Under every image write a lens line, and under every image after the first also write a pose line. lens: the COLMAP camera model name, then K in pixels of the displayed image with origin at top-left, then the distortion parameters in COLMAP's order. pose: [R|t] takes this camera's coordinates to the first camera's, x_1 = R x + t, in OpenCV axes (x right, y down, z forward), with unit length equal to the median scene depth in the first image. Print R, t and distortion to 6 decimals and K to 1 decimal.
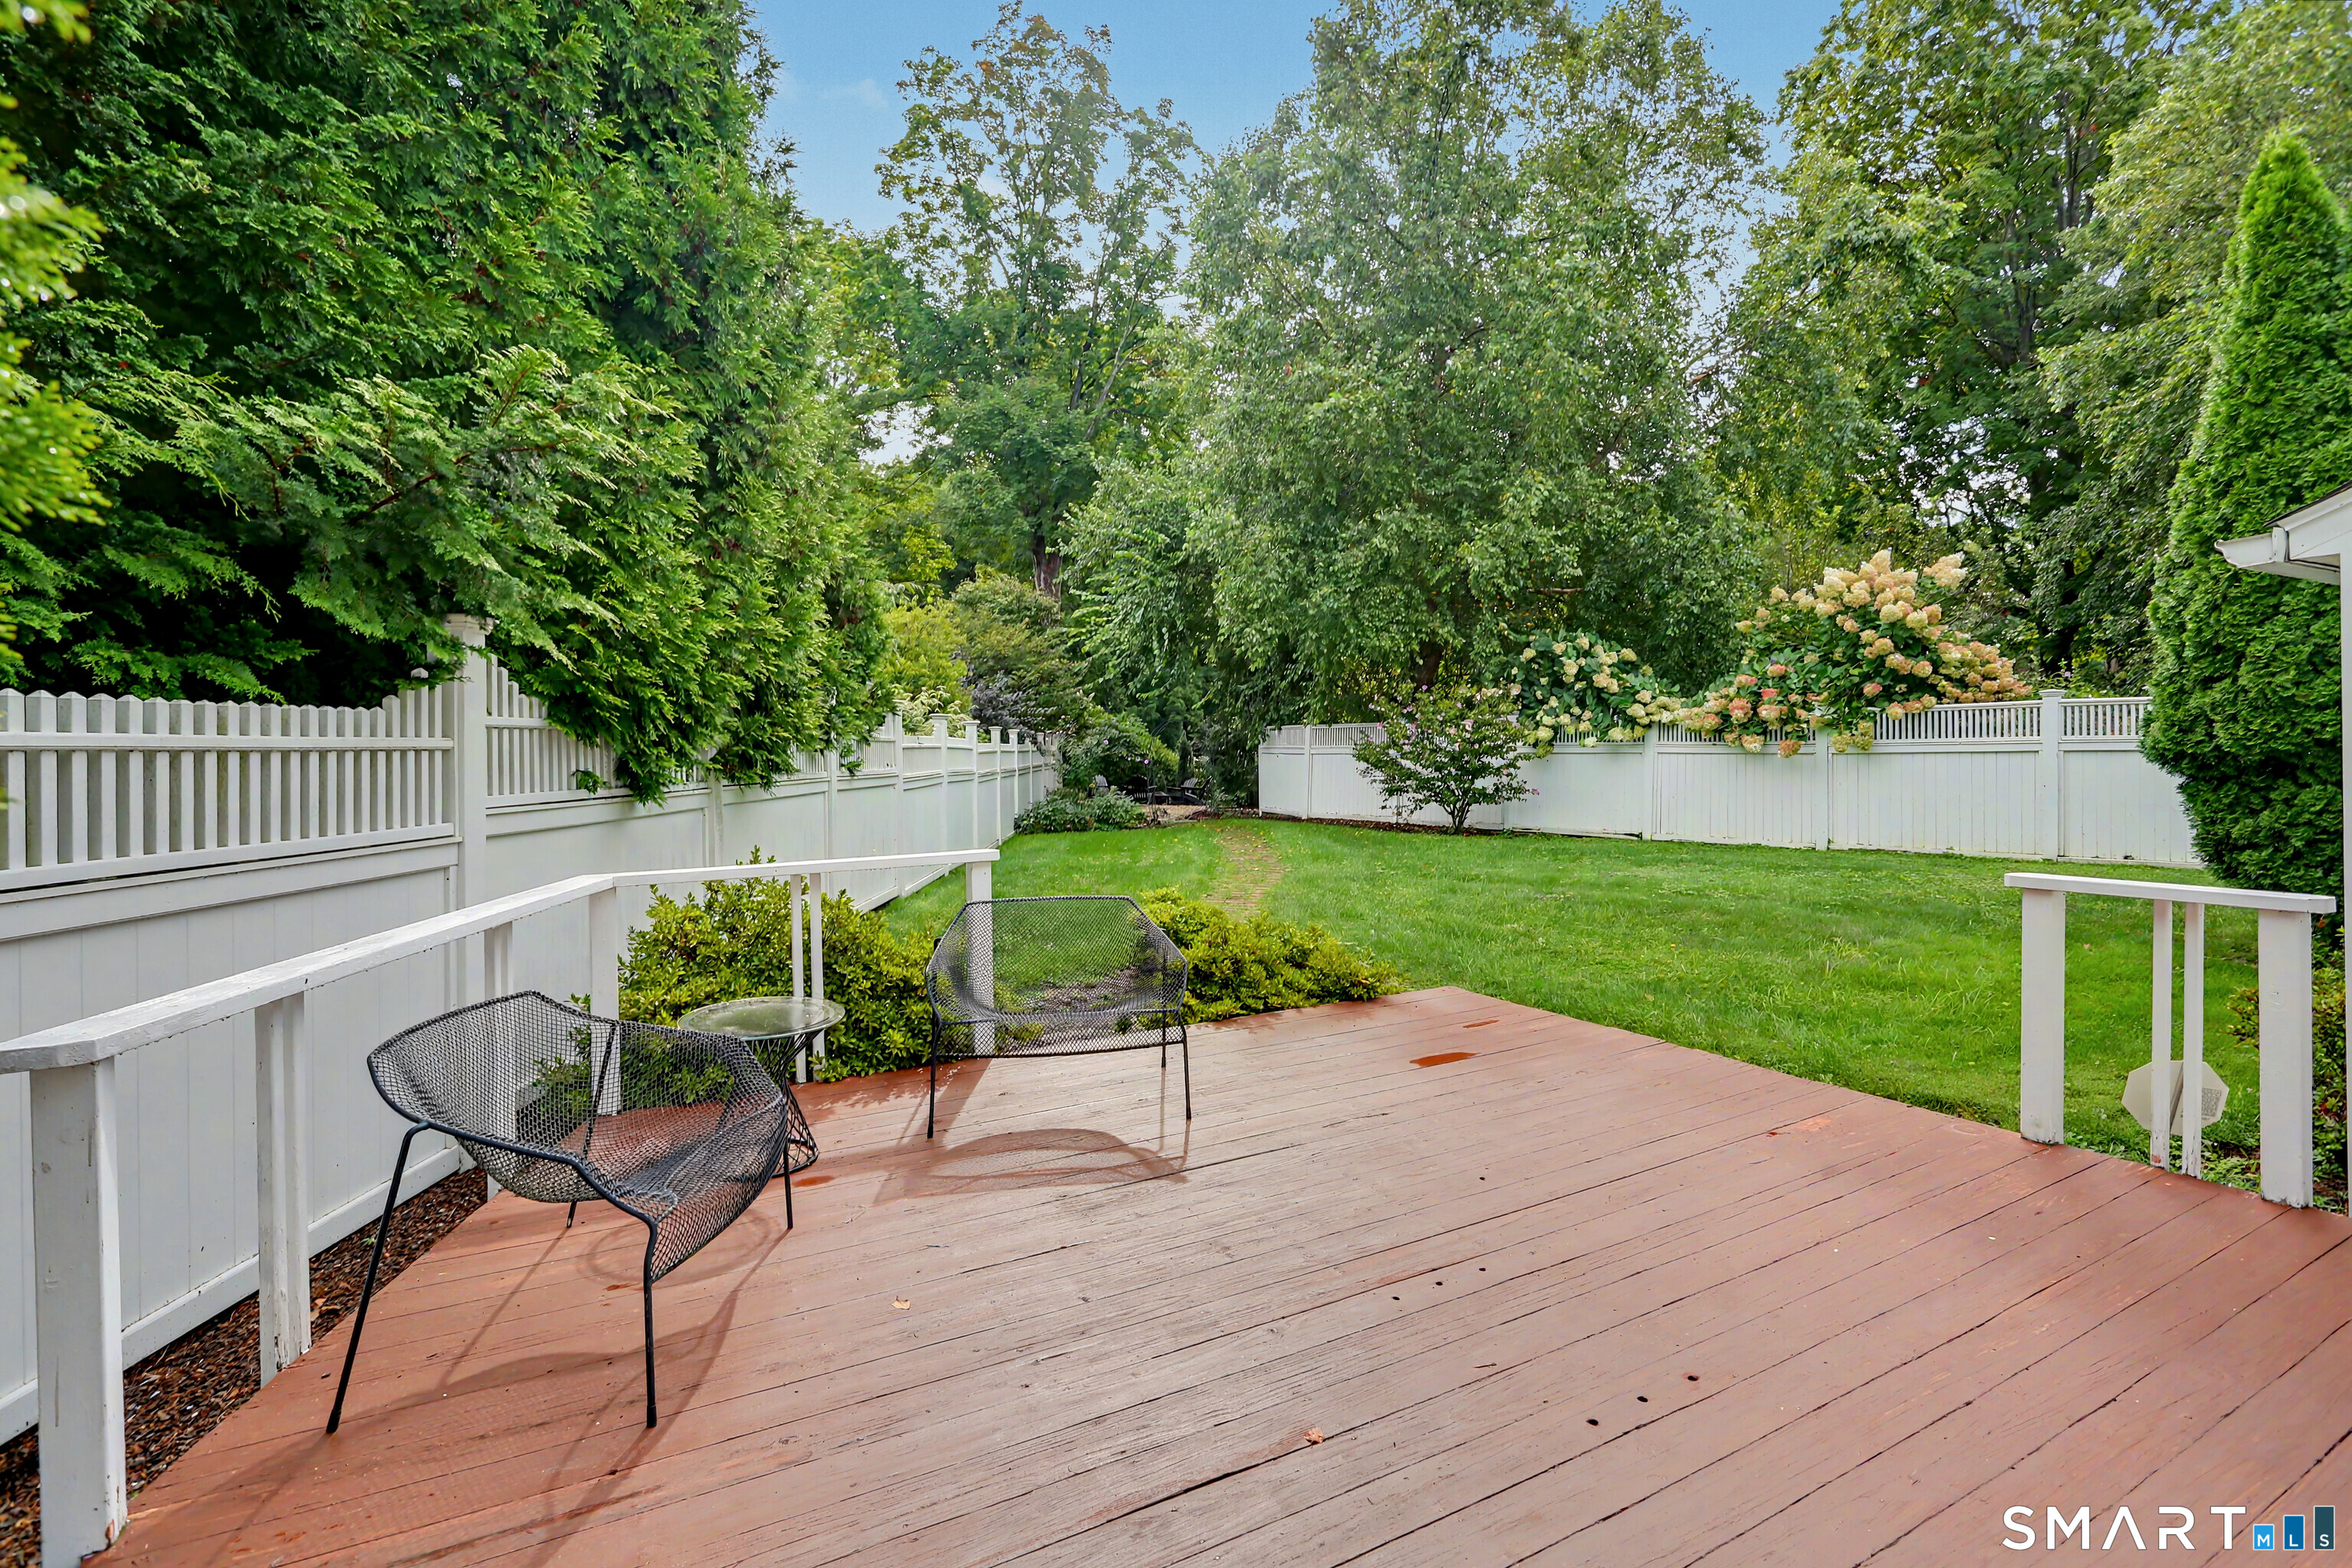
lens RADIAL K [[1125.5, 0, 1167.5], [0, 1125.5, 758.0], [0, 0, 1]] dist [-0.015876, 0.001537]
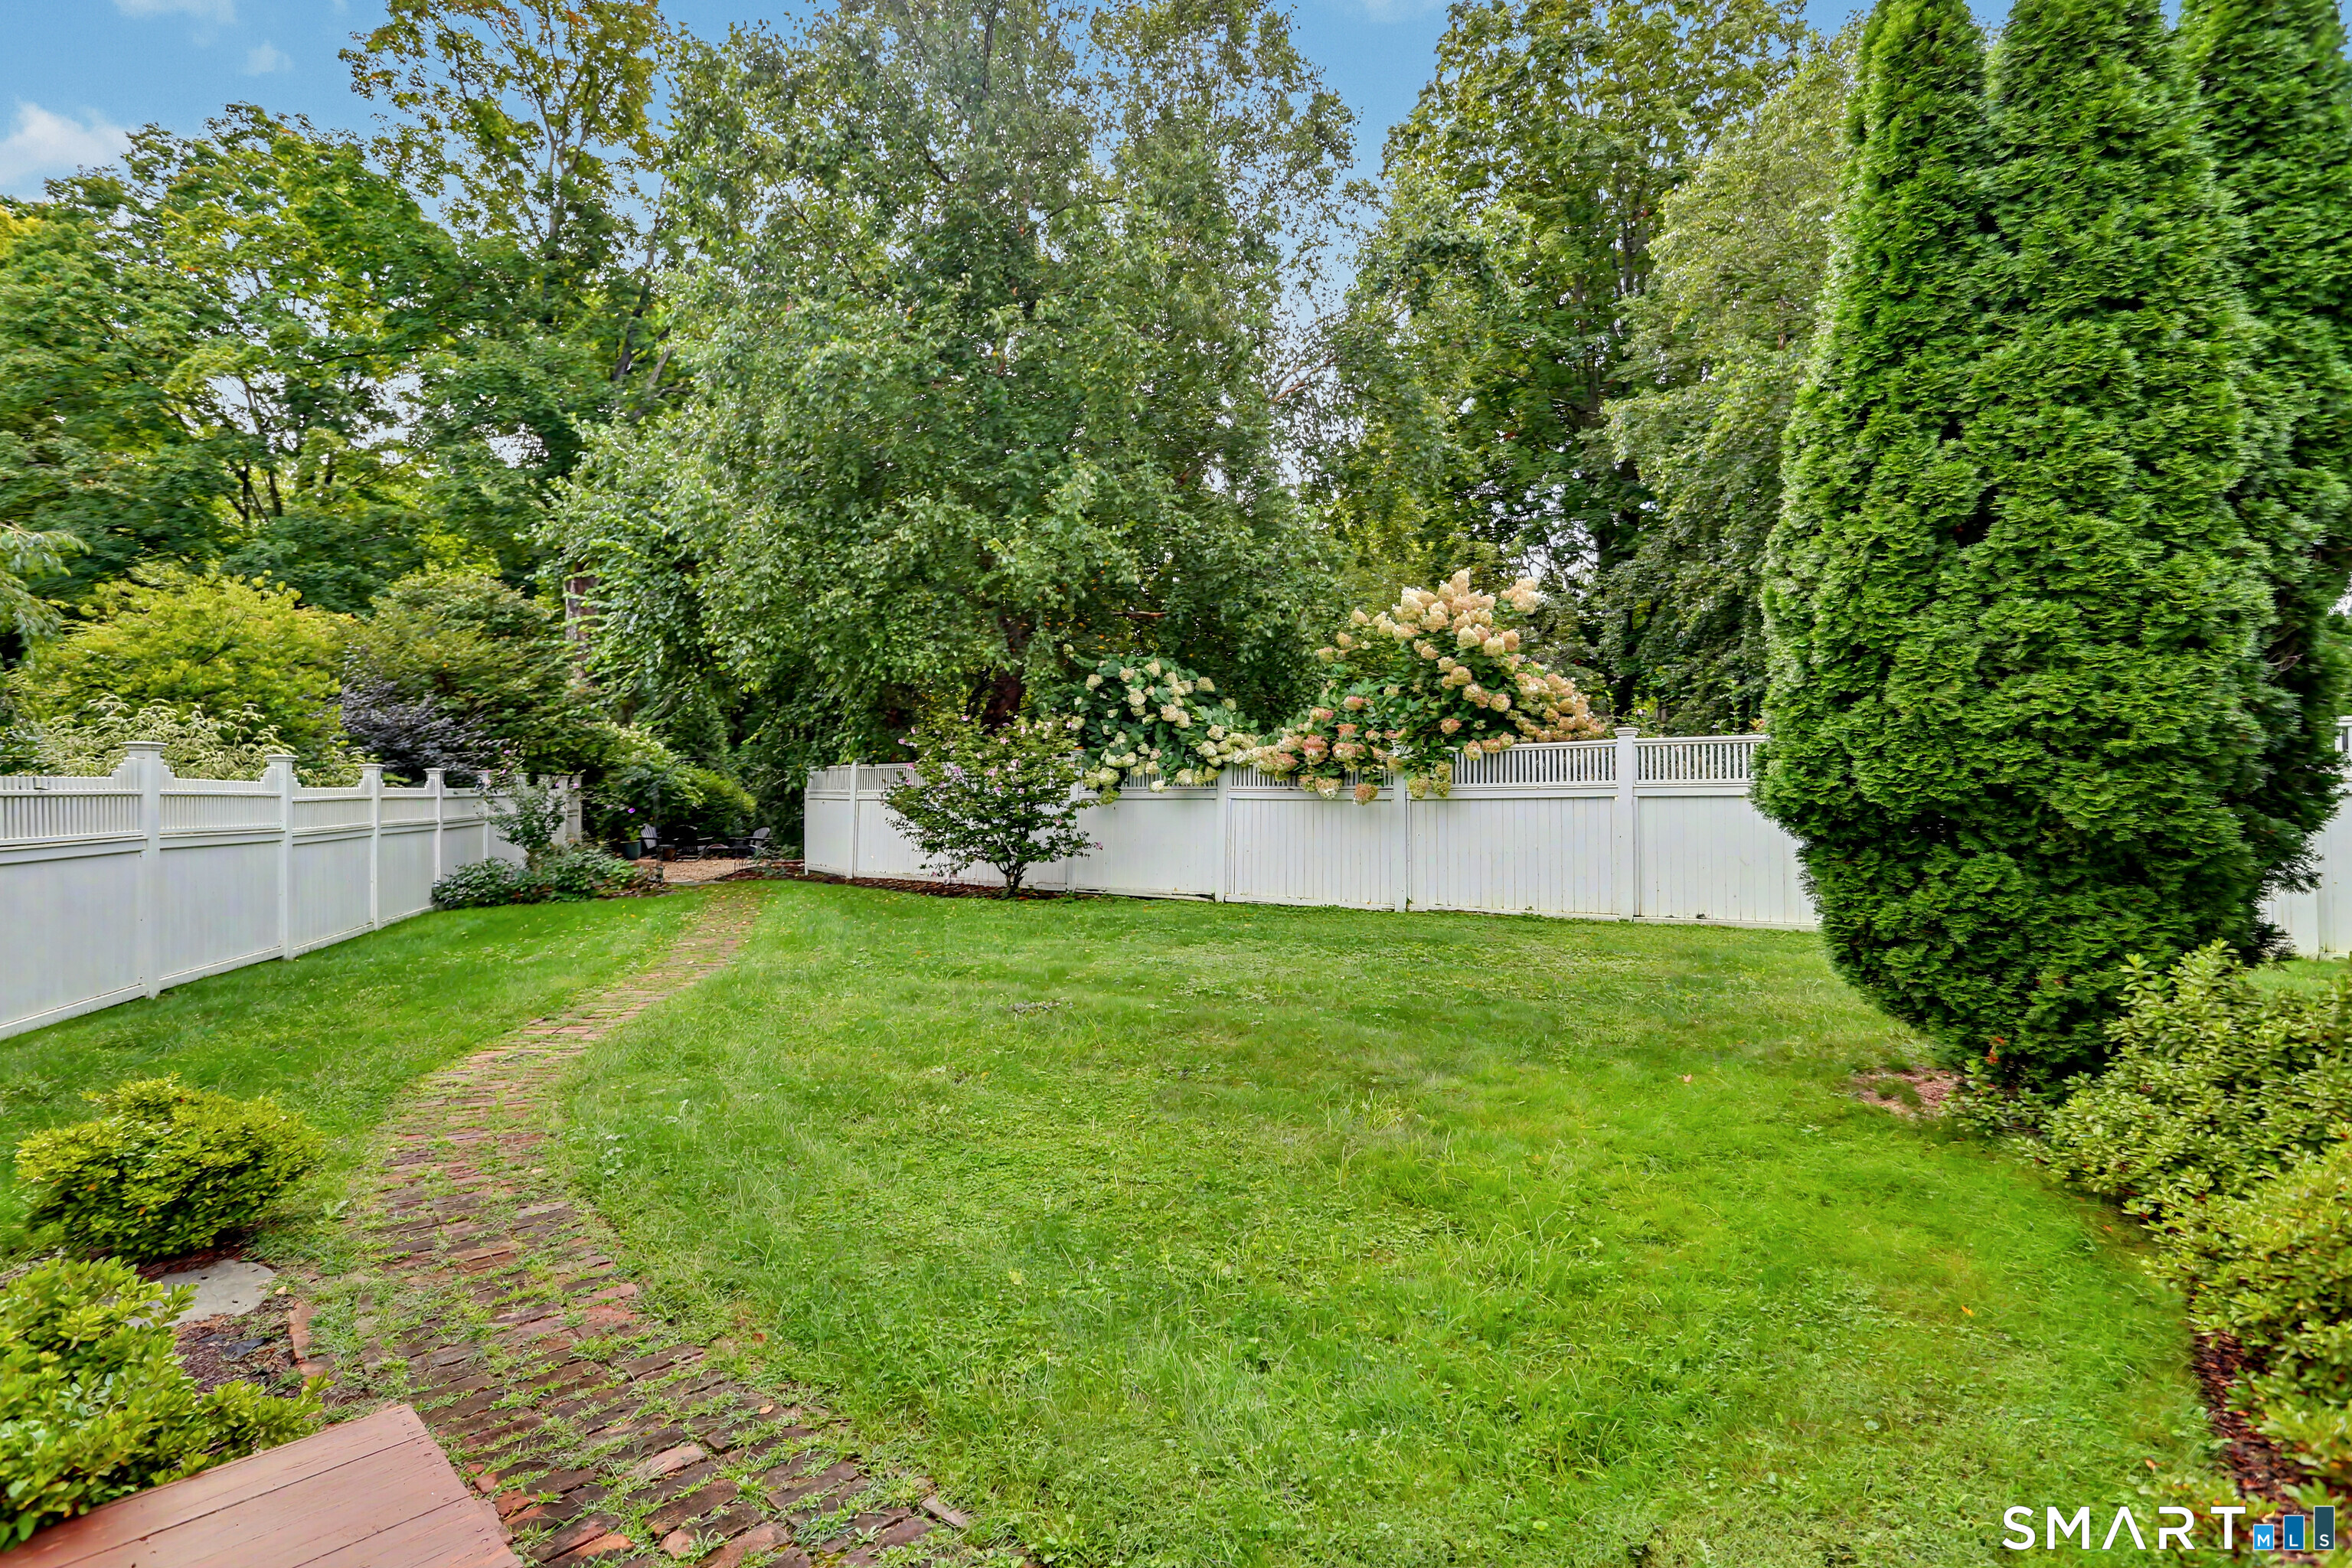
lens RADIAL K [[1131.3, 0, 1176.0], [0, 1131.3, 784.0], [0, 0, 1]] dist [-0.044861, 0.022192]
pose [[0.954992, 0.001101, 0.296629, 0.151106], [0.003279, 0.999893, -0.014267, -0.003970], [-0.296613, 0.014598, 0.954886, 0.206417]]
